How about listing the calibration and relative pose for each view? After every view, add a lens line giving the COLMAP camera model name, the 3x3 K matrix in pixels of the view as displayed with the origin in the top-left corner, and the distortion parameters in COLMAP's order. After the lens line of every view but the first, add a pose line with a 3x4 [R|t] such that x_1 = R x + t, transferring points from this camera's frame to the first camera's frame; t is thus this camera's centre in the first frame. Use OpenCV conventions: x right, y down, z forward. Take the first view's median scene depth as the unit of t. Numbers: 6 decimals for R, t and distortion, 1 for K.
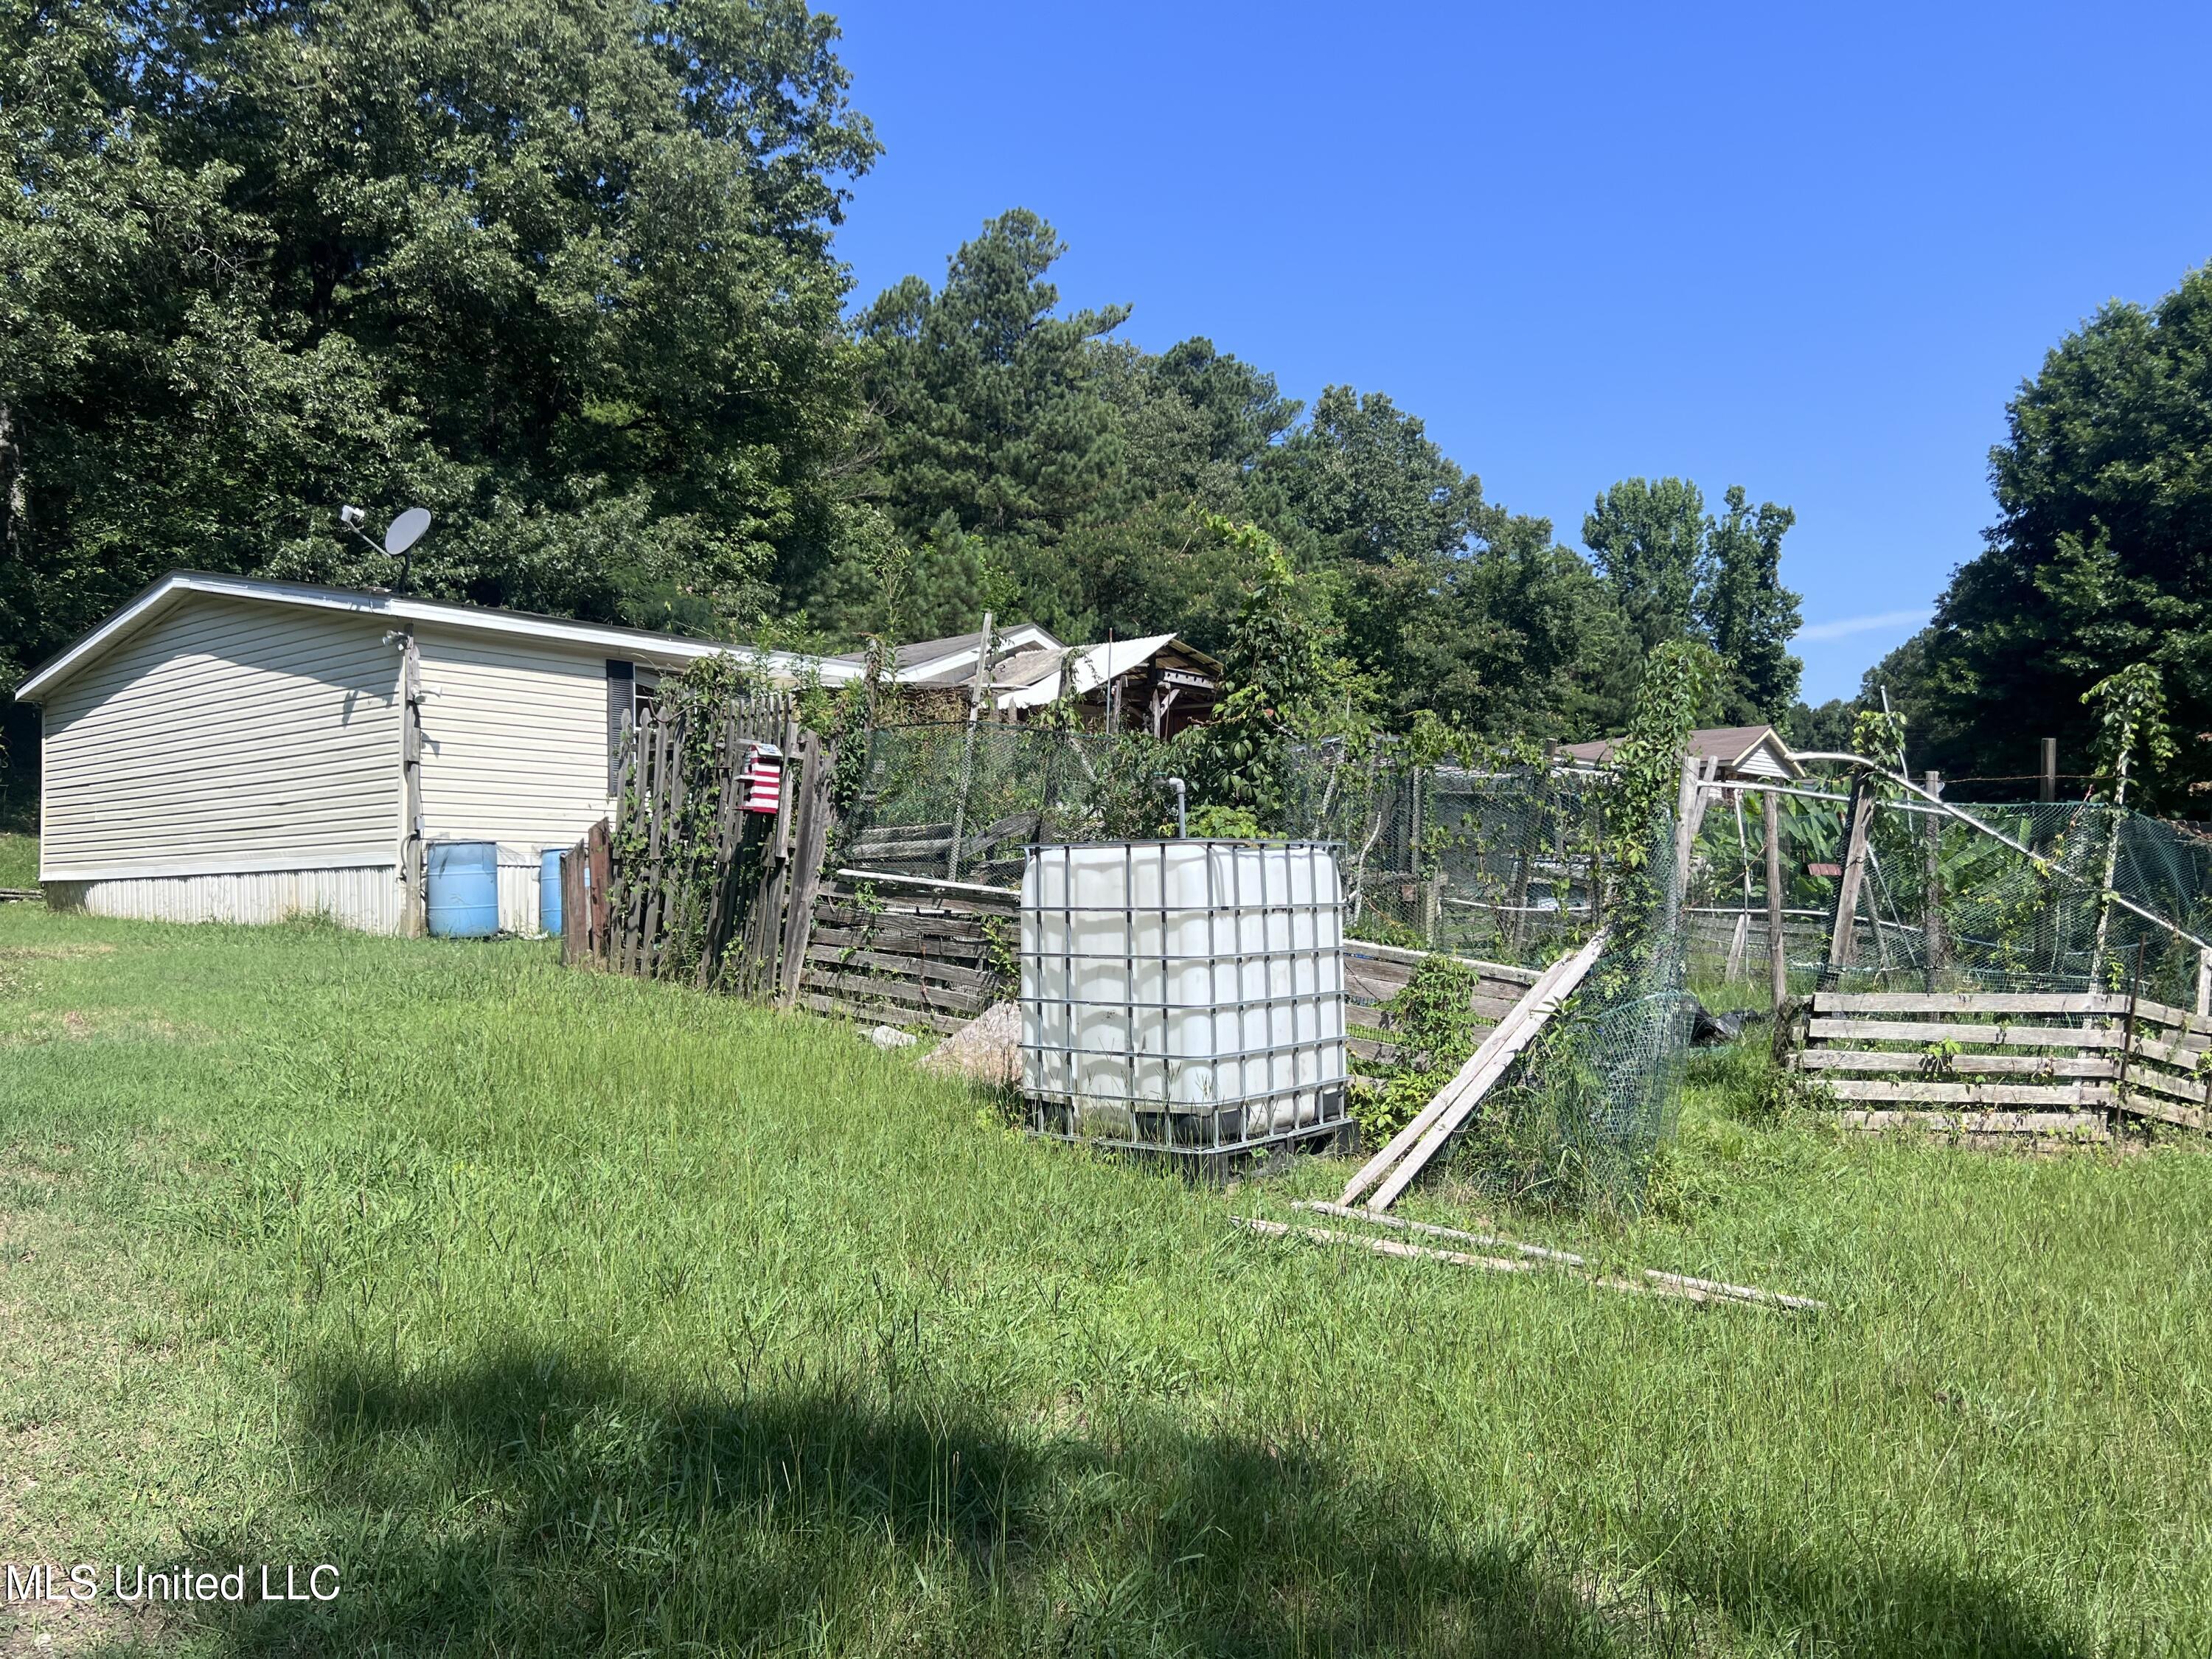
lens RADIAL K [[1645.9, 0, 1106.7], [0, 1645.9, 837.9], [0, 0, 1]] dist [0.035258, -0.042710]
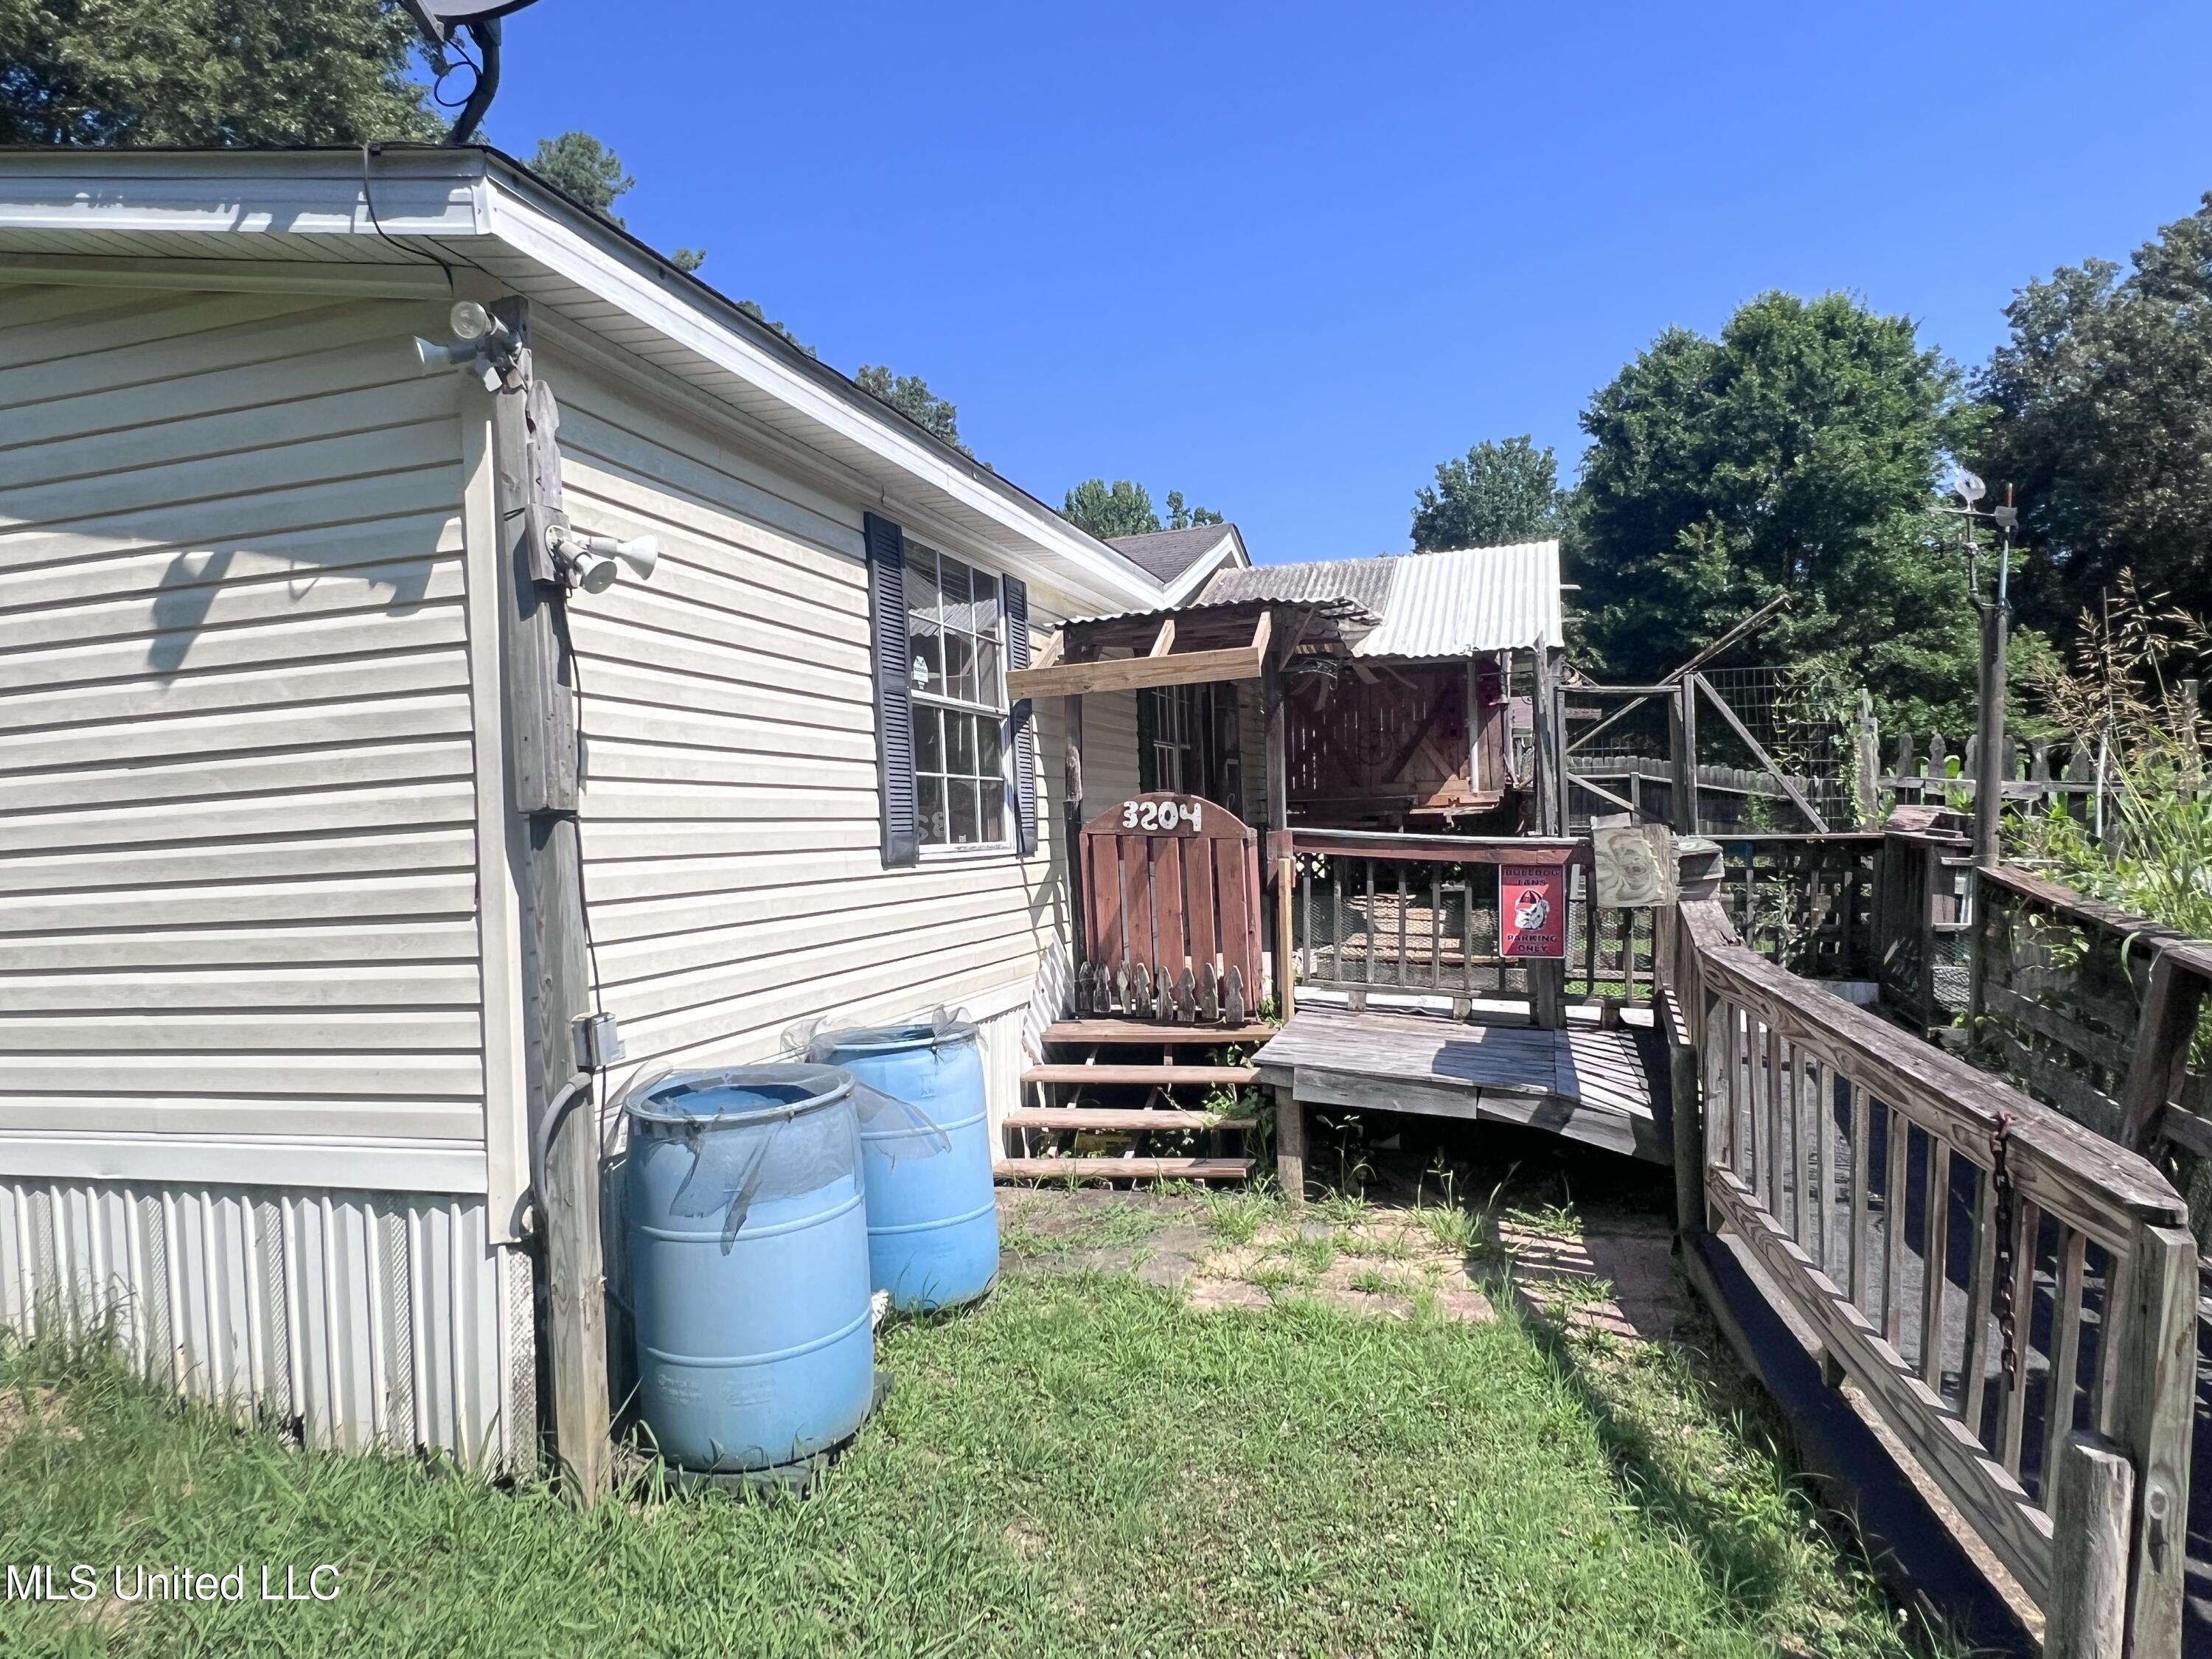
lens RADIAL K [[1429.0, 0, 1102.5], [0, 1429.0, 817.1], [0, 0, 1]] dist [-0.006016, 0.000568]
pose [[0.930642, -0.026091, 0.365000, -0.398965], [0.019730, 0.999582, 0.021147, -0.045742], [-0.365400, -0.012479, 0.930767, 0.712127]]
